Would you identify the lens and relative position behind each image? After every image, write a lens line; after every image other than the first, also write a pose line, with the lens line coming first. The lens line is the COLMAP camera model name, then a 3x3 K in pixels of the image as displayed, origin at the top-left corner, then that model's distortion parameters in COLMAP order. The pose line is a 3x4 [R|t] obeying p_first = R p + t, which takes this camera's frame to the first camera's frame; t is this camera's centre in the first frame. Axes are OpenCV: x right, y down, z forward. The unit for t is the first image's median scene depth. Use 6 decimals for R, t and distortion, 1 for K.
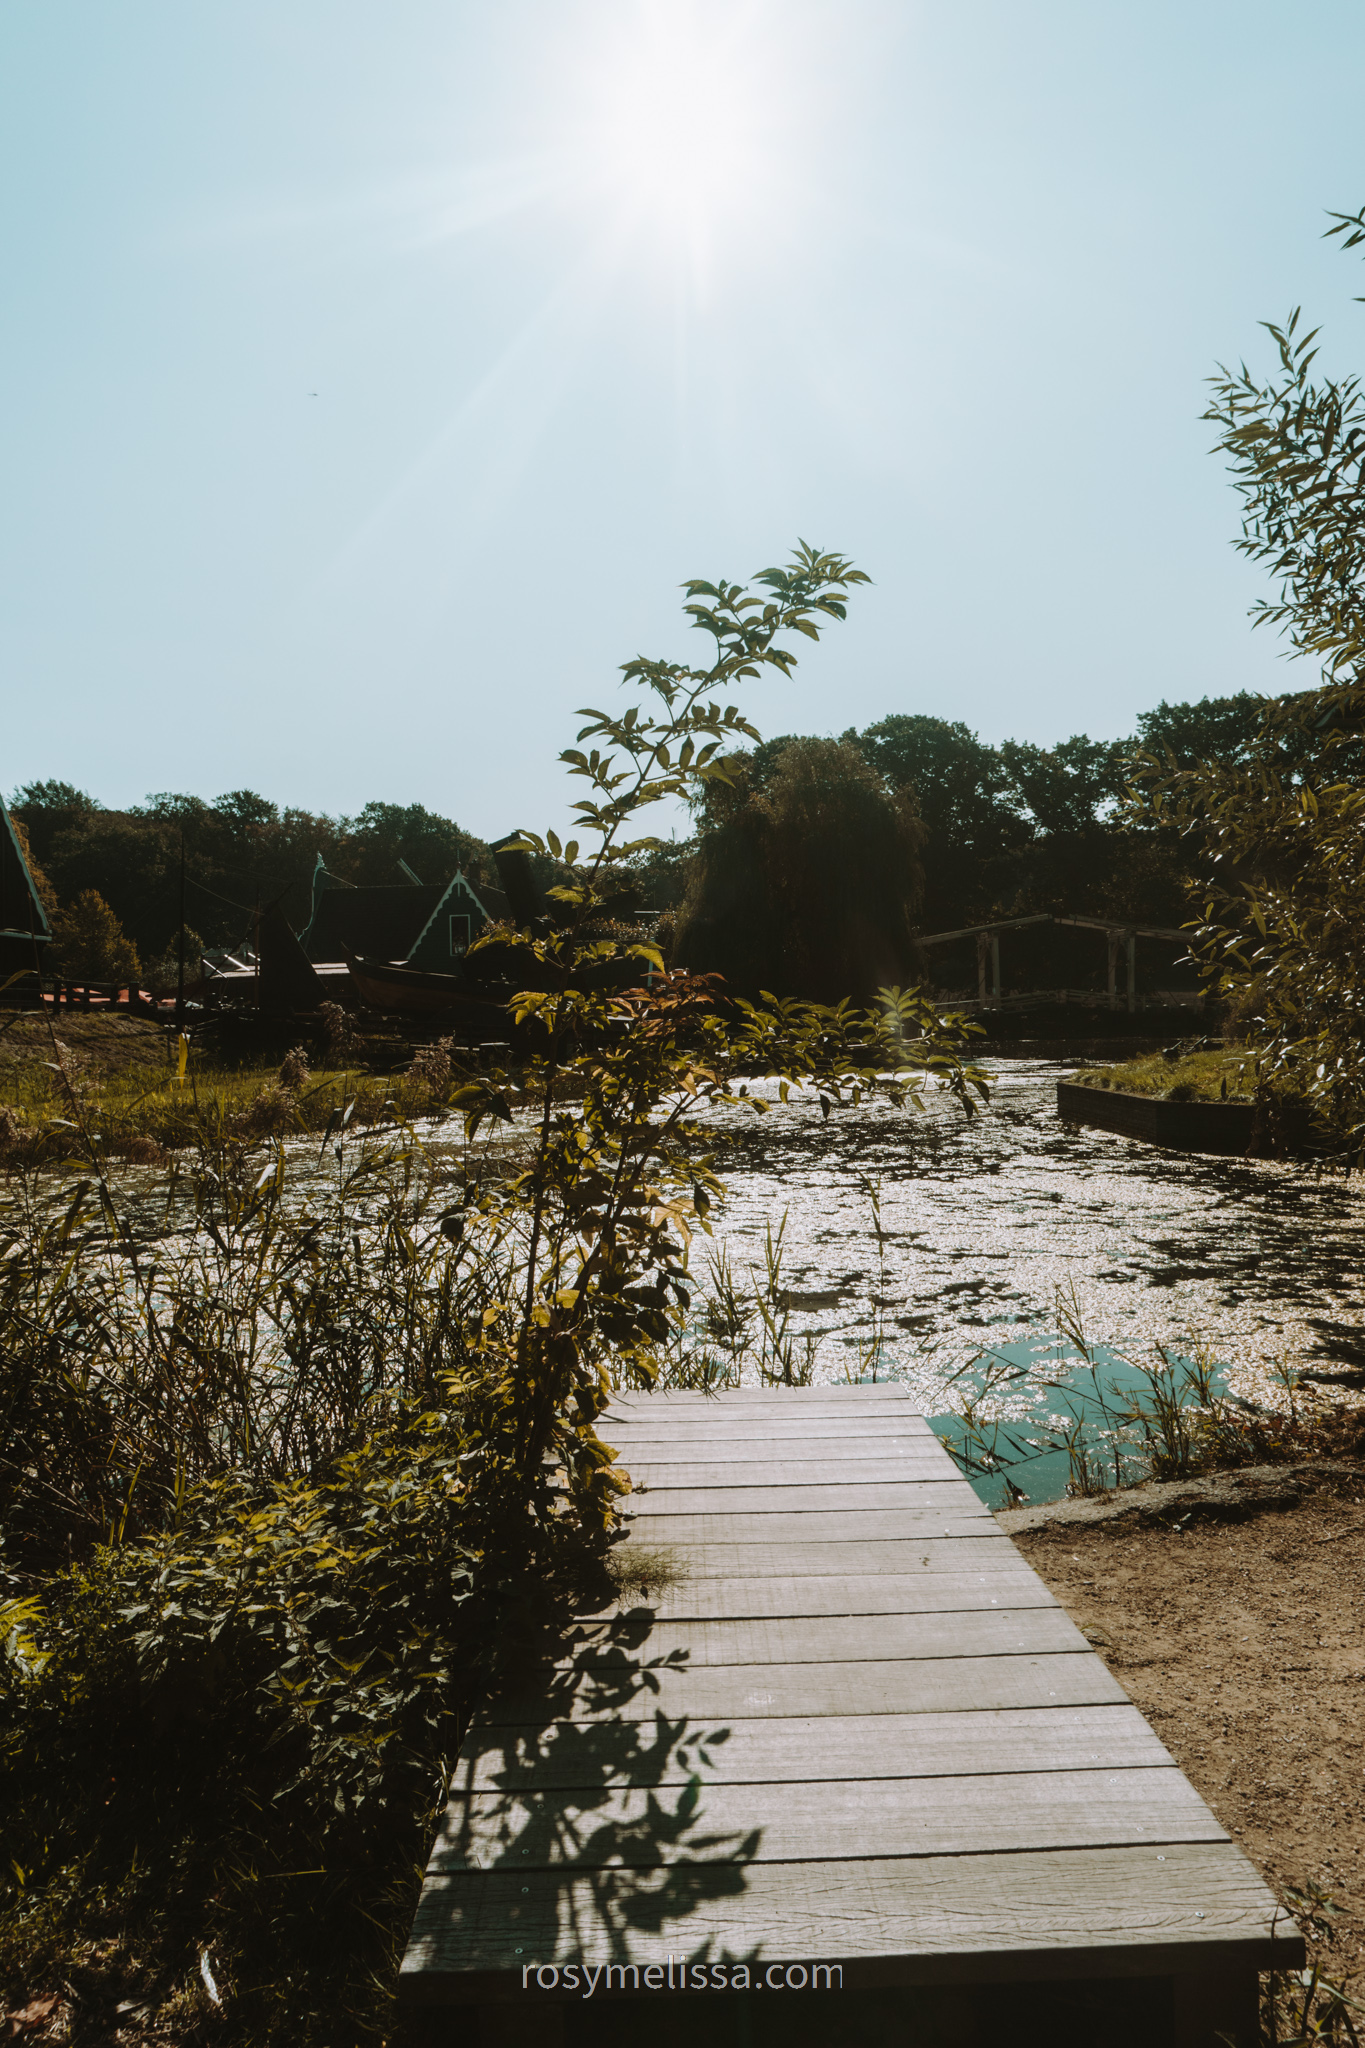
lens RADIAL K [[1383.3, 0, 671.8], [0, 1383.3, 1017.4], [0, 0, 1]] dist [-0.024811, -0.004448]
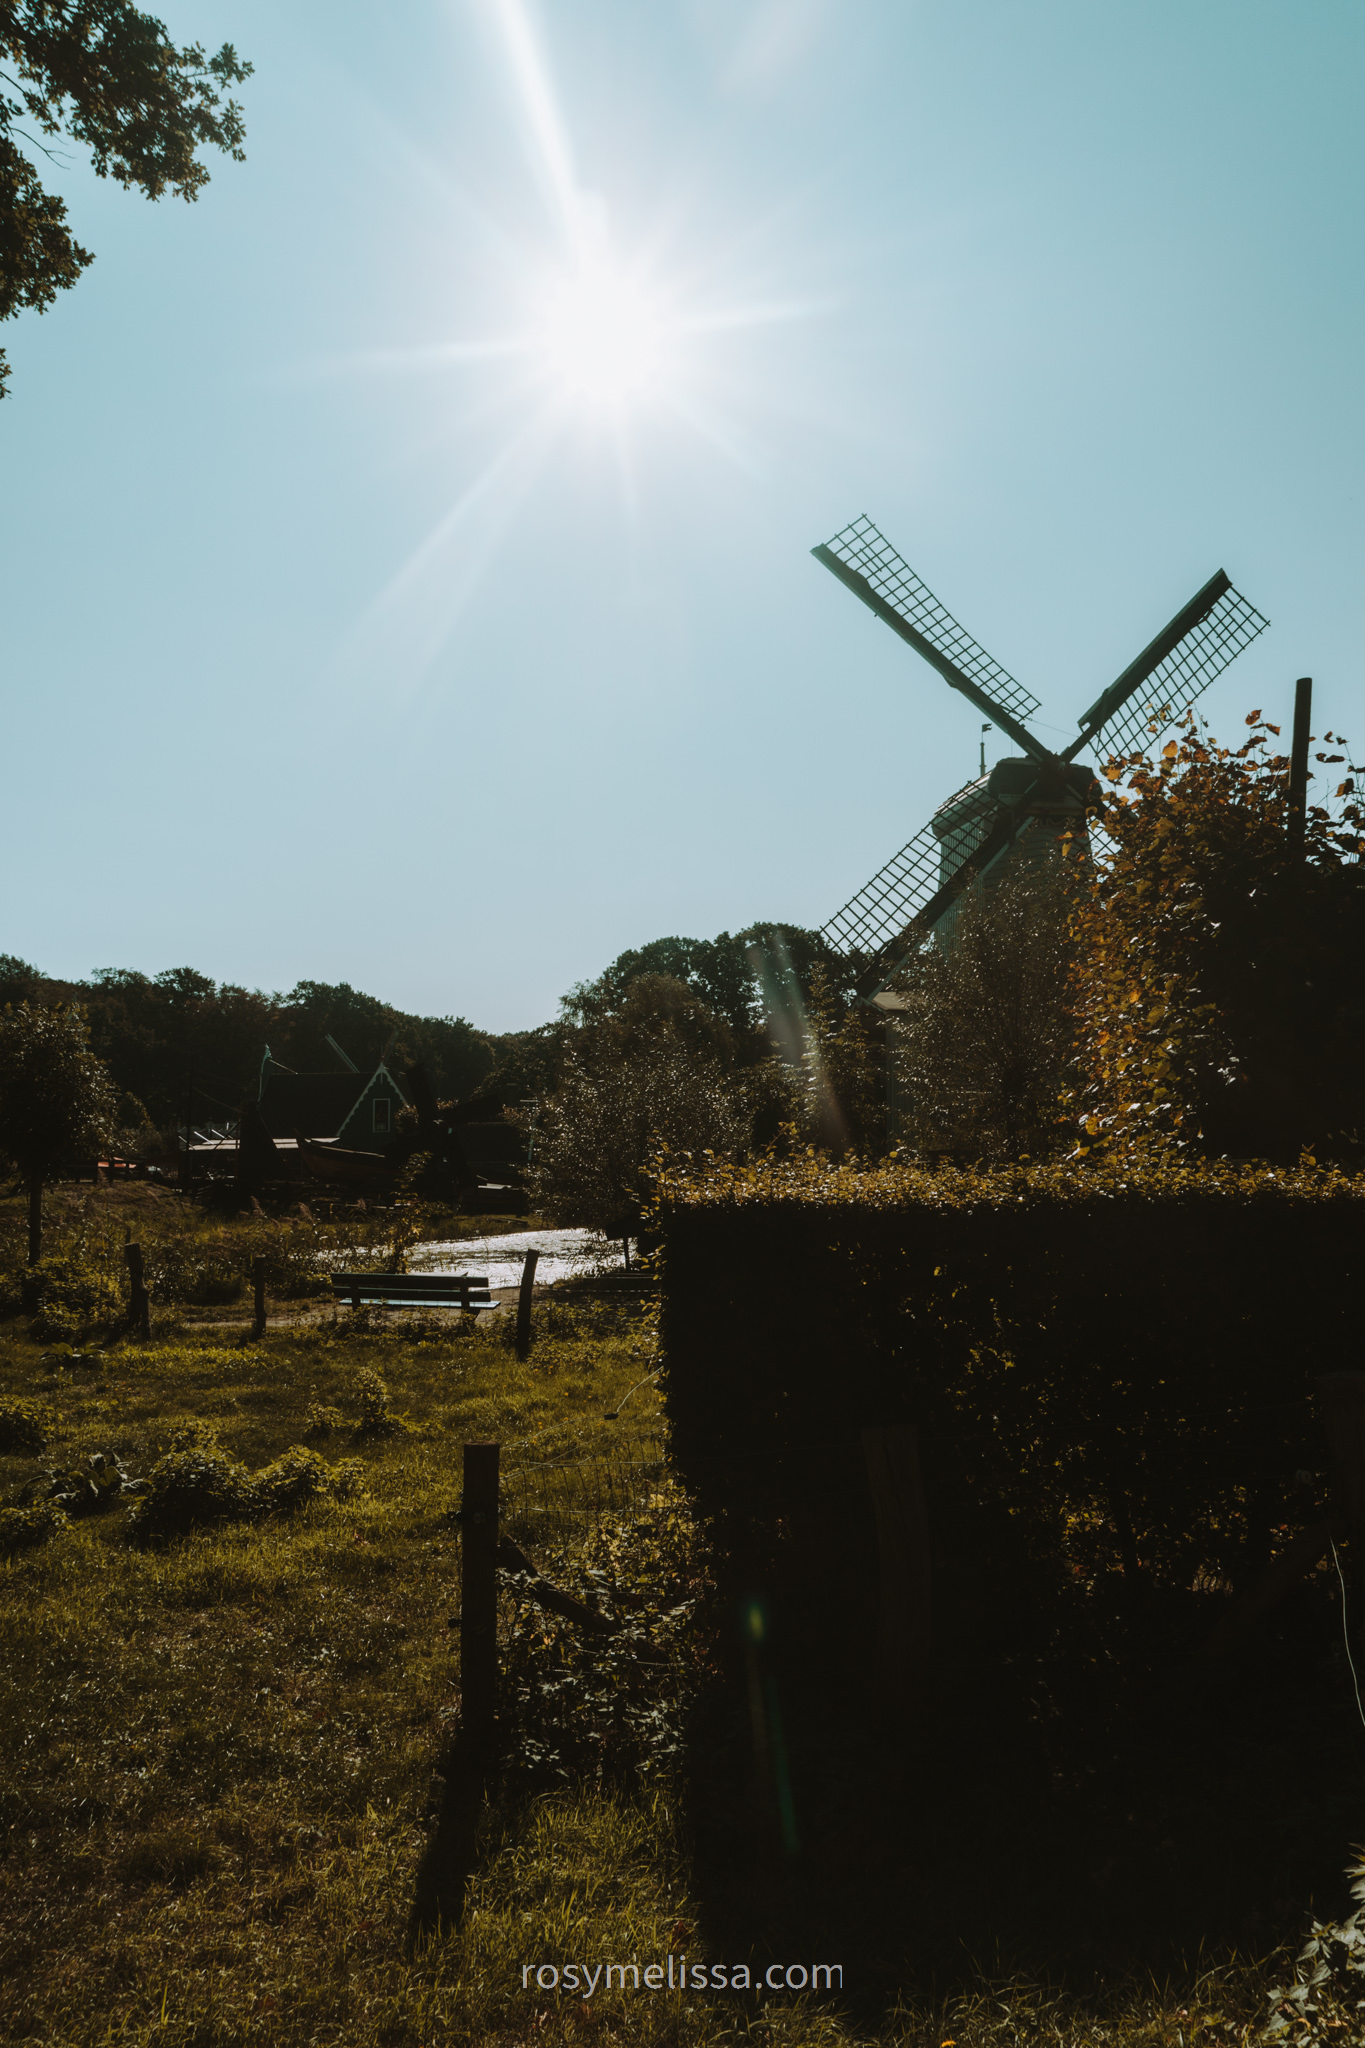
lens RADIAL K [[1428.6, 0, 676.2], [0, 1428.6, 1030.7], [0, 0, 1]] dist [0.004726, -0.000449]
pose [[0.998506, 0.014805, 0.052606, 0.025865], [-0.009425, 0.994833, -0.101089, -0.004507], [-0.053831, 0.100442, 0.993486, -0.180180]]
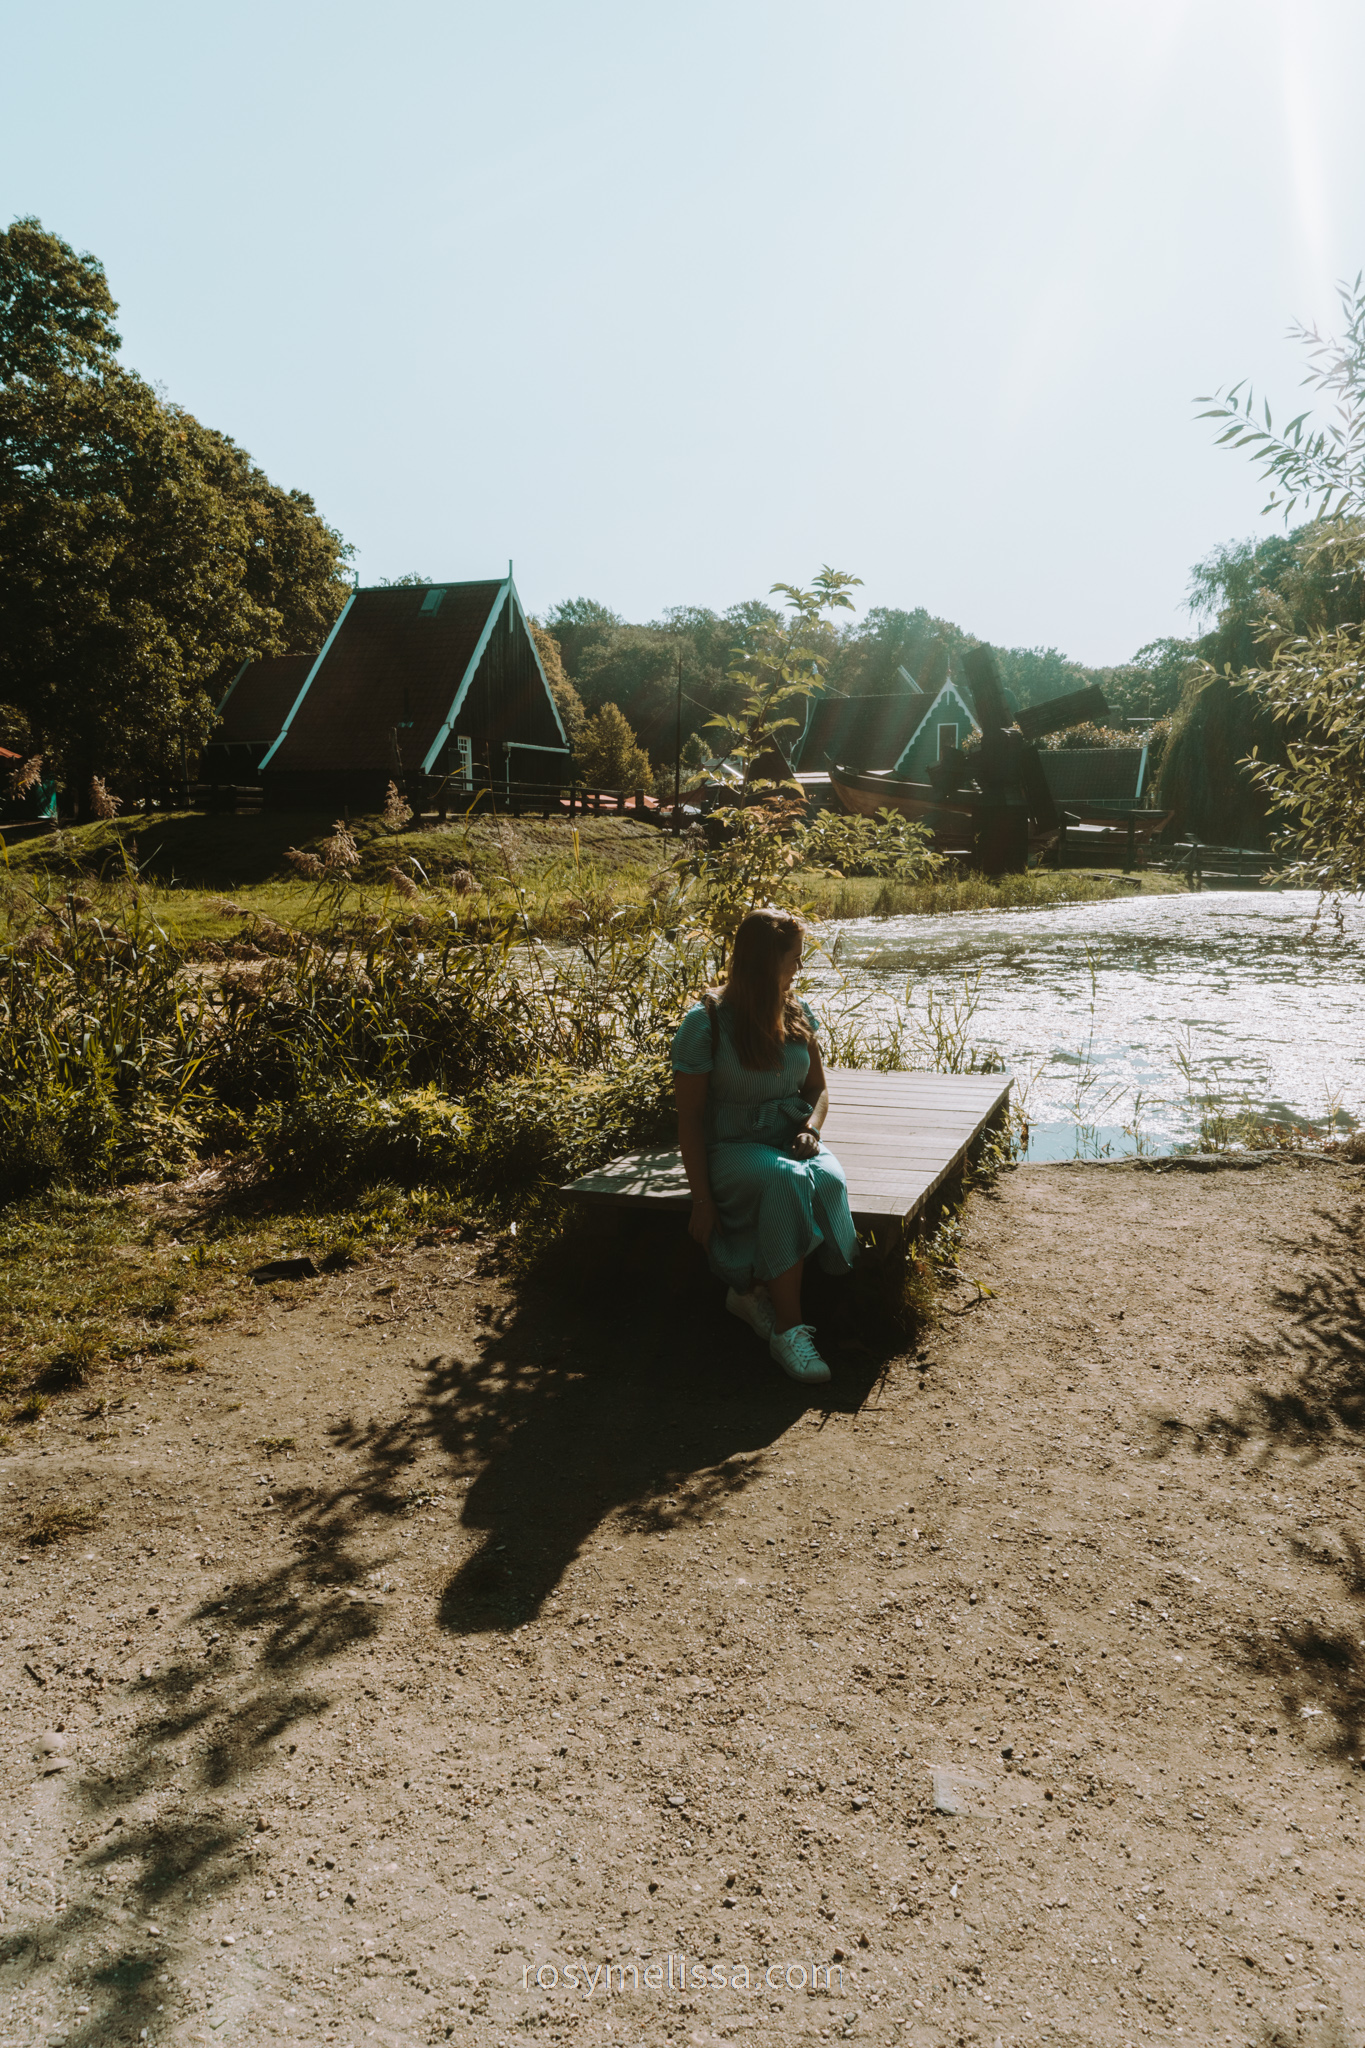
lens RADIAL K [[1383.3, 0, 671.8], [0, 1383.3, 1017.4], [0, 0, 1]] dist [-0.024811, -0.004448]
pose [[0.935644, 0.061780, -0.347497, 0.012841], [-0.013410, 0.990073, 0.139916, 0.000008], [0.352692, -0.126251, 0.927184, -0.019079]]
